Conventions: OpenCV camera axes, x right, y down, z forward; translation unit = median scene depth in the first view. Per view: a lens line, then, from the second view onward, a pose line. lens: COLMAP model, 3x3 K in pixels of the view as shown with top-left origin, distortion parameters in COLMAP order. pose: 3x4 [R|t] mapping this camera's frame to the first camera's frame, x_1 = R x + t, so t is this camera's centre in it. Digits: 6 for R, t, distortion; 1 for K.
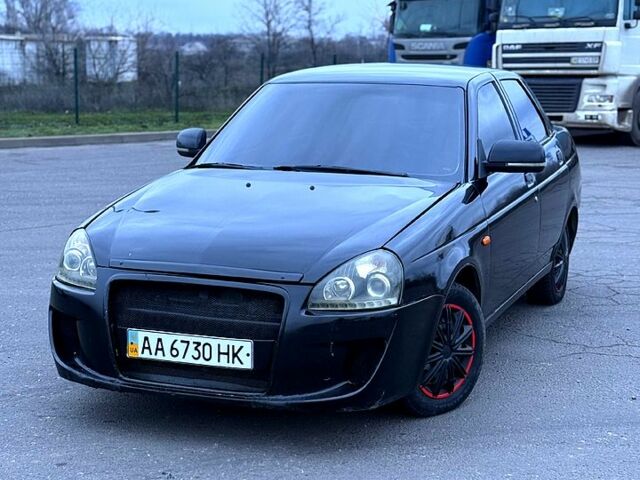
lens RADIAL K [[1182.3, 0, 320.3], [0, 1182.3, 250.2], [0, 0, 1]] dist [0.158675, 0.052296]
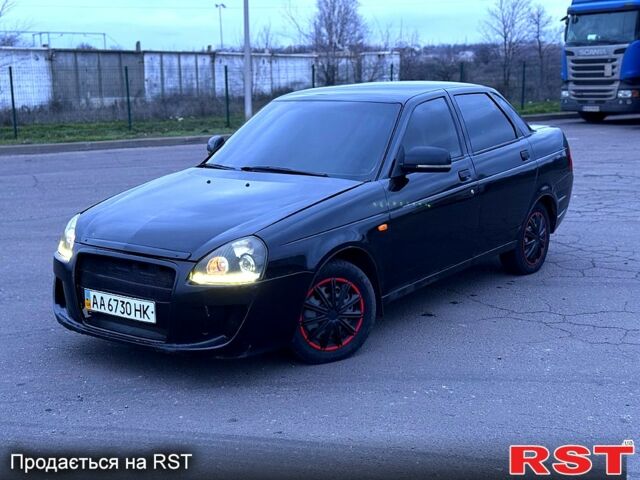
lens RADIAL K [[893.0, 0, 320.0], [0, 893.0, 240.0], [0, 0, 1]] dist [0.121432, -0.028102]
pose [[0.964426, 0.025713, -0.263101, 0.345508], [-0.016879, 0.999217, 0.035783, -0.029506], [0.263815, -0.030069, 0.964104, 0.065982]]
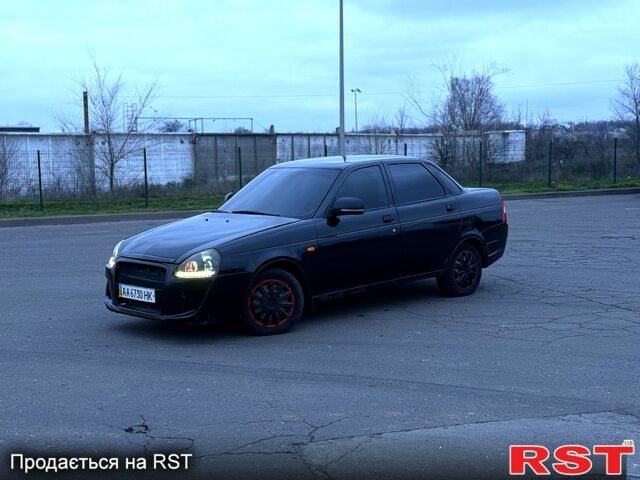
lens RADIAL K [[893.0, 0, 320.0], [0, 893.0, 240.0], [0, 0, 1]] dist [0.121432, -0.028102]
pose [[0.907696, 0.011752, -0.419463, 0.803272], [-0.034289, 0.998342, -0.046229, 0.045953], [0.418225, 0.056345, 0.906594, -0.322657]]
